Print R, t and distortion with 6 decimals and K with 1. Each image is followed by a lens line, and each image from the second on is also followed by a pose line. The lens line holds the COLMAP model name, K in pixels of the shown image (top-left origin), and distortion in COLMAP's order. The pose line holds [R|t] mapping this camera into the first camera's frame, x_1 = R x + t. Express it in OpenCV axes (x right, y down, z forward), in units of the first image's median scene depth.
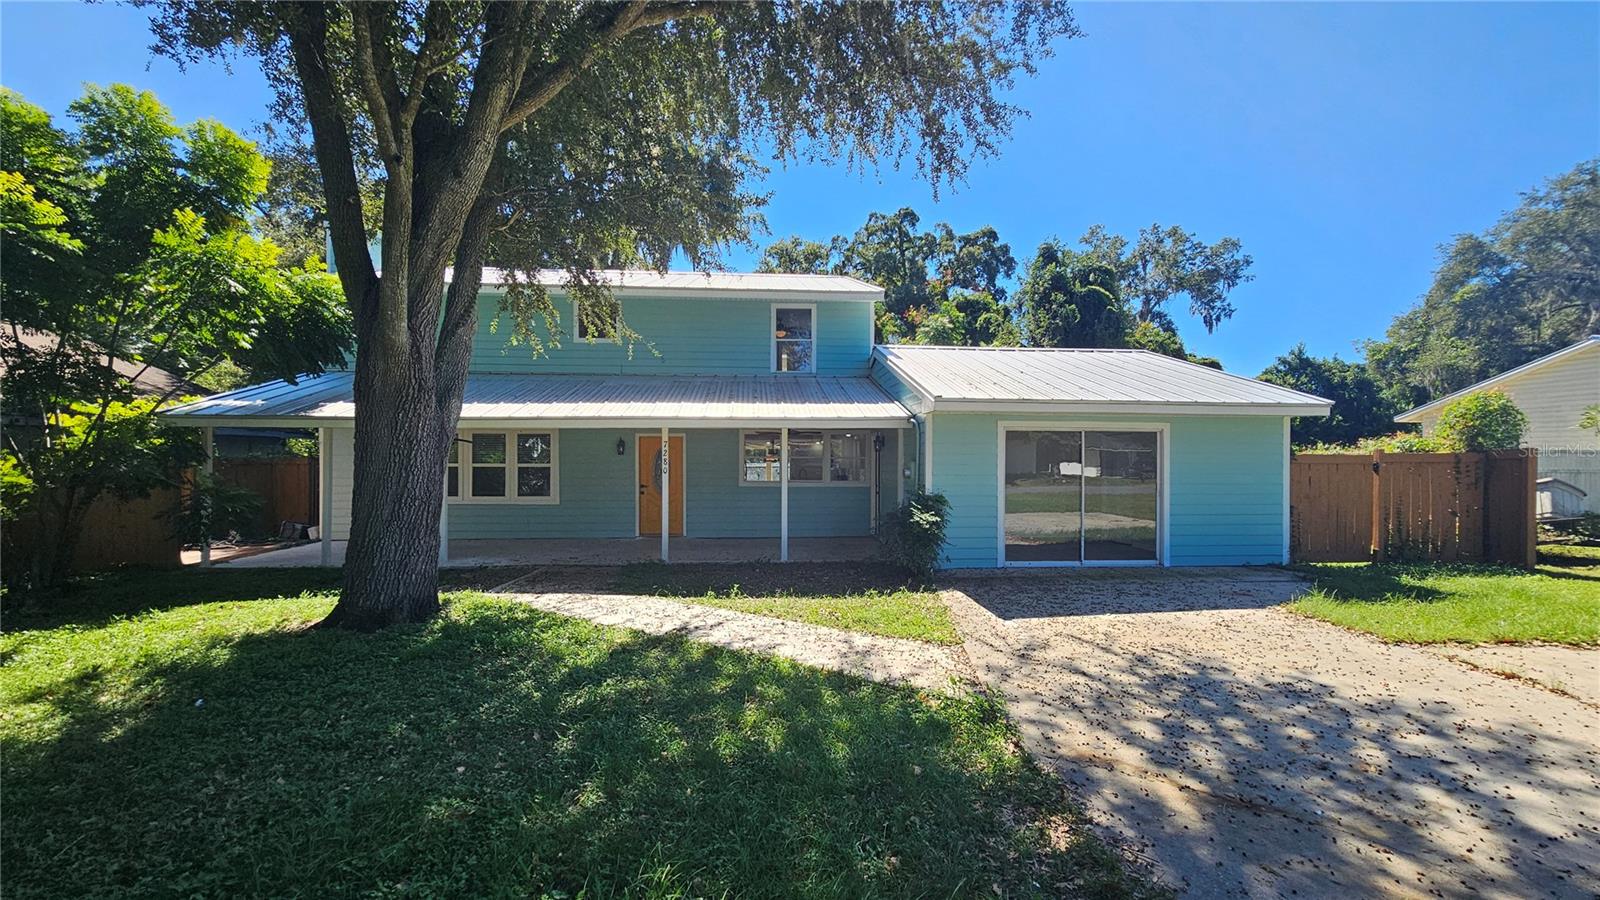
lens RADIAL K [[657.1, 0, 800.4], [0, 657.1, 457.1], [0, 0, 1]] dist [0.000210, -0.001853]
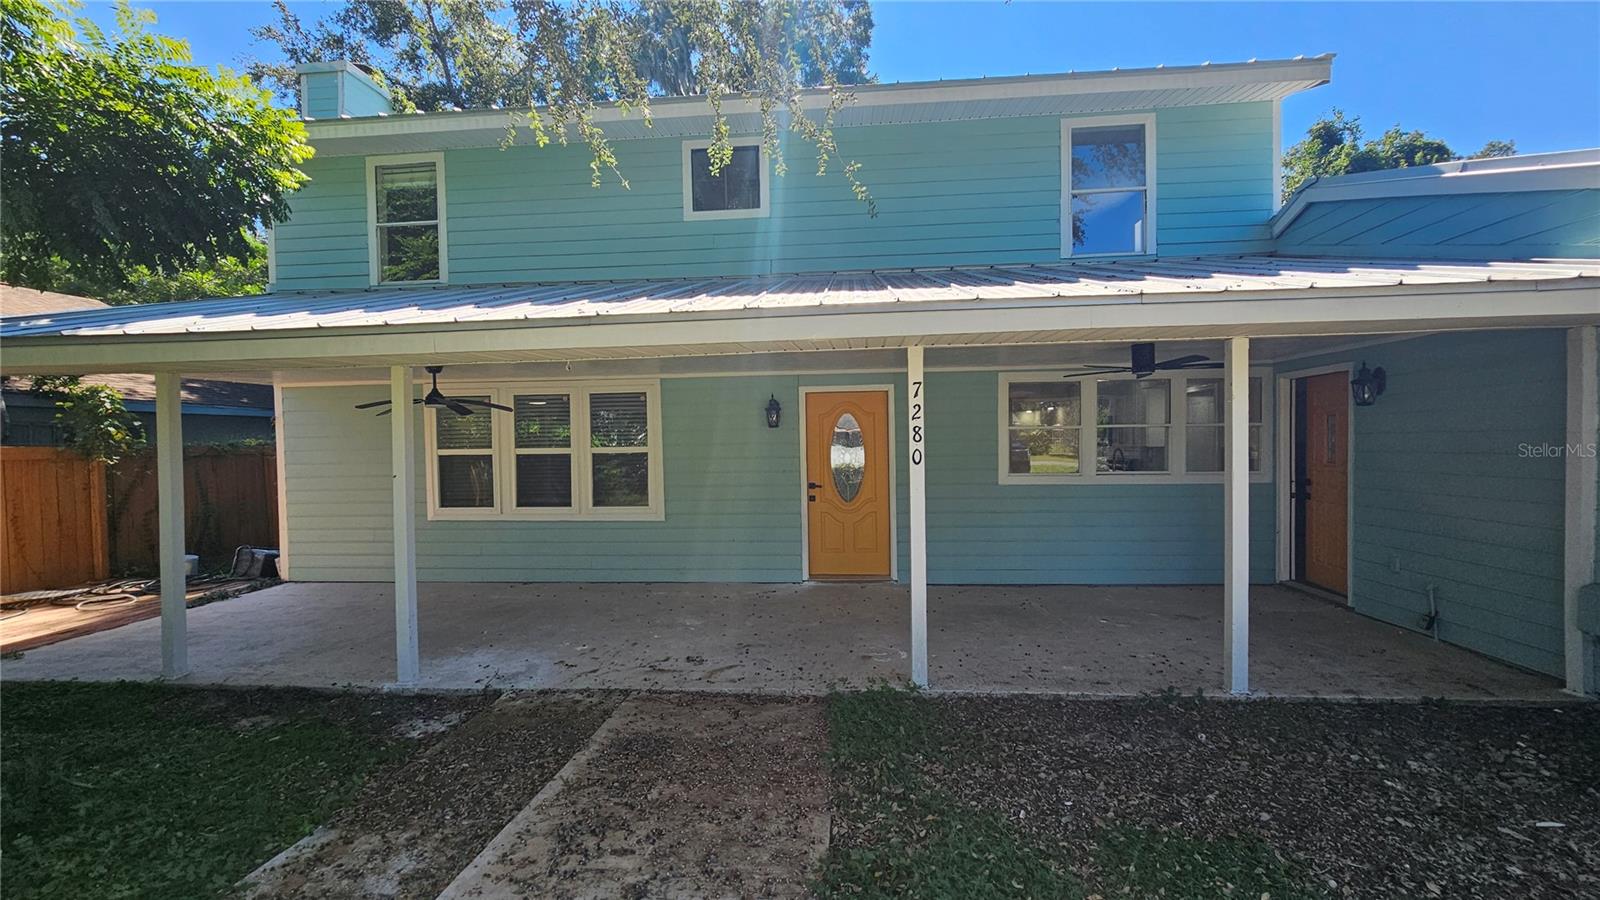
lens RADIAL K [[657.1, 0, 798.1], [0, 657.1, 455.6], [0, 0, 1]] dist [0.000210, -0.001853]
pose [[0.987357, -0.015299, -0.157771, -0.227774], [0.019408, 0.999510, 0.024539, 0.008945], [0.157318, -0.027290, 0.987171, 0.639717]]
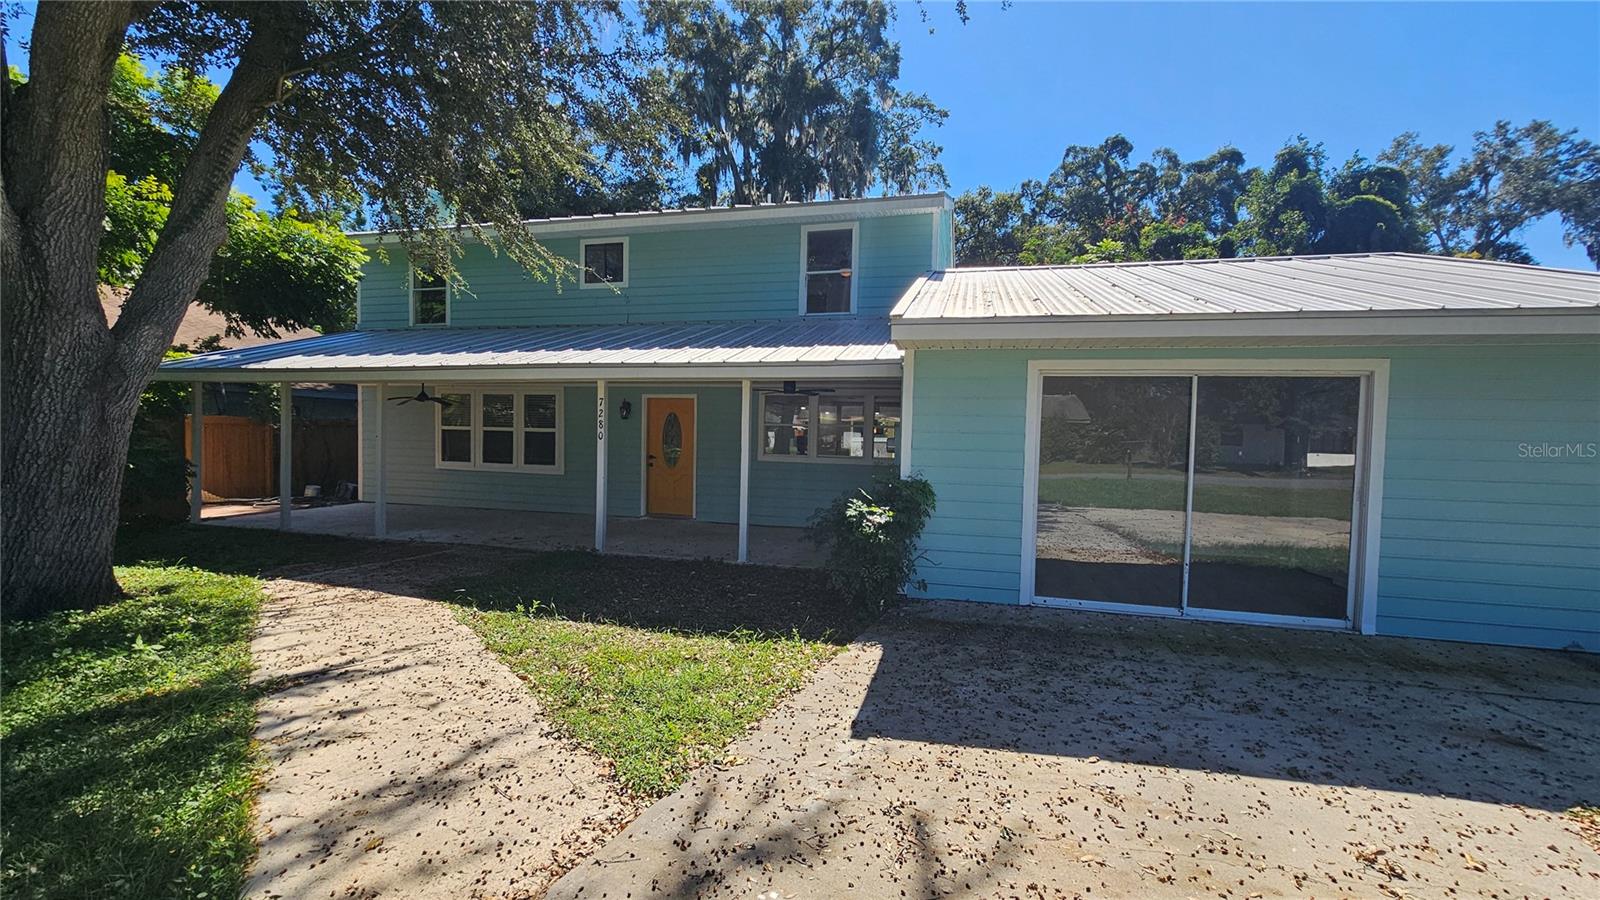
lens RADIAL K [[657.1, 0, 796.6], [0, 657.1, 455.6], [0, 0, 1]] dist [0.000210, -0.001853]
pose [[0.946039, 0.028036, -0.322837, 0.286122], [-0.017875, 0.999248, 0.034397, 0.014140], [0.323559, -0.026770, 0.945829, 0.355108]]
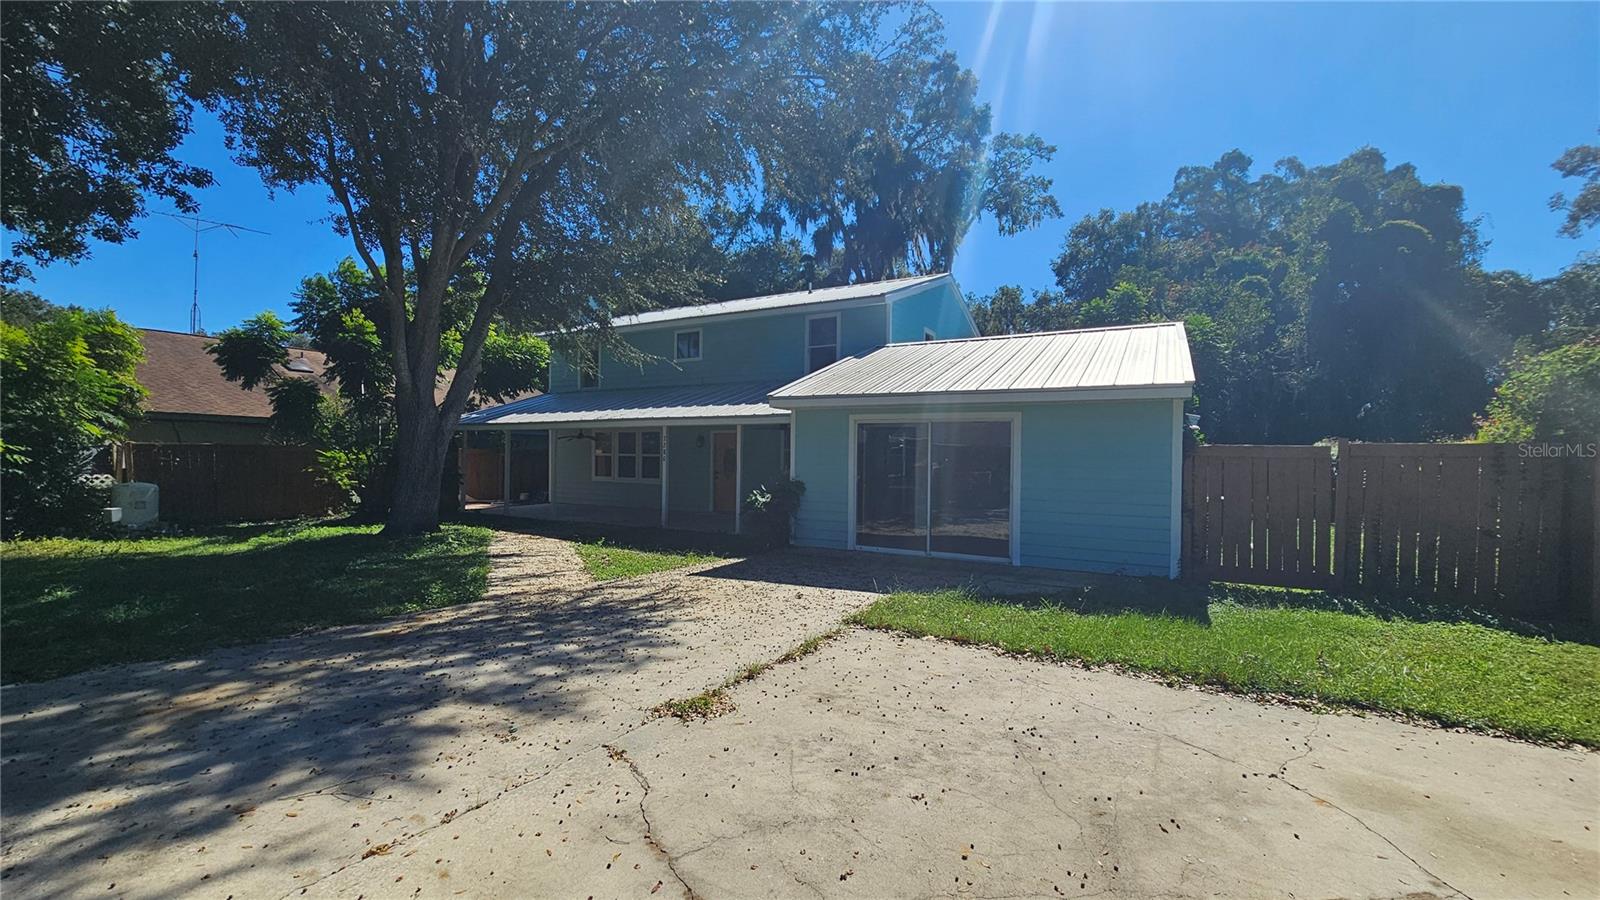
lens RADIAL K [[657.1, 0, 792.7], [0, 657.1, 450.5], [0, 0, 1]] dist [0.000210, -0.001853]
pose [[0.828646, 0.001880, -0.559770, 0.802735], [-0.004506, 0.999984, -0.003312, 0.007768], [0.559755, 0.005267, 0.828641, 0.045315]]
